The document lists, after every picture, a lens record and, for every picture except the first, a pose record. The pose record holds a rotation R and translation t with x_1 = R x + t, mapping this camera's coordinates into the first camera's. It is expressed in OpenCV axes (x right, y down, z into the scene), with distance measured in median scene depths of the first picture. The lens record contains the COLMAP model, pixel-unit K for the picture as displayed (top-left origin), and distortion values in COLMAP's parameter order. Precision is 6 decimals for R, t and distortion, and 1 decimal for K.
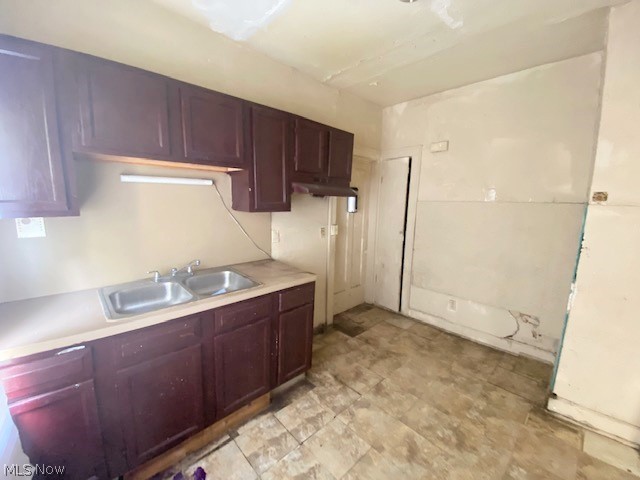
lens RADIAL K [[257.2, 0, 322.3], [0, 257.2, 239.3], [0, 0, 1]] dist [0.037870, -0.024077]
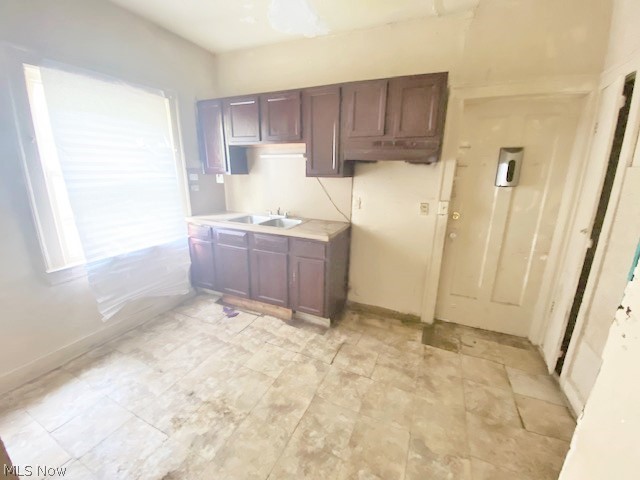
lens RADIAL K [[257.2, 0, 322.3], [0, 257.2, 239.3], [0, 0, 1]] dist [0.037870, -0.024077]
pose [[0.392573, 0.214515, -0.894355, 0.851798], [-0.158132, 0.973681, 0.164131, -0.019712], [0.906025, 0.076993, 0.416162, 0.481728]]
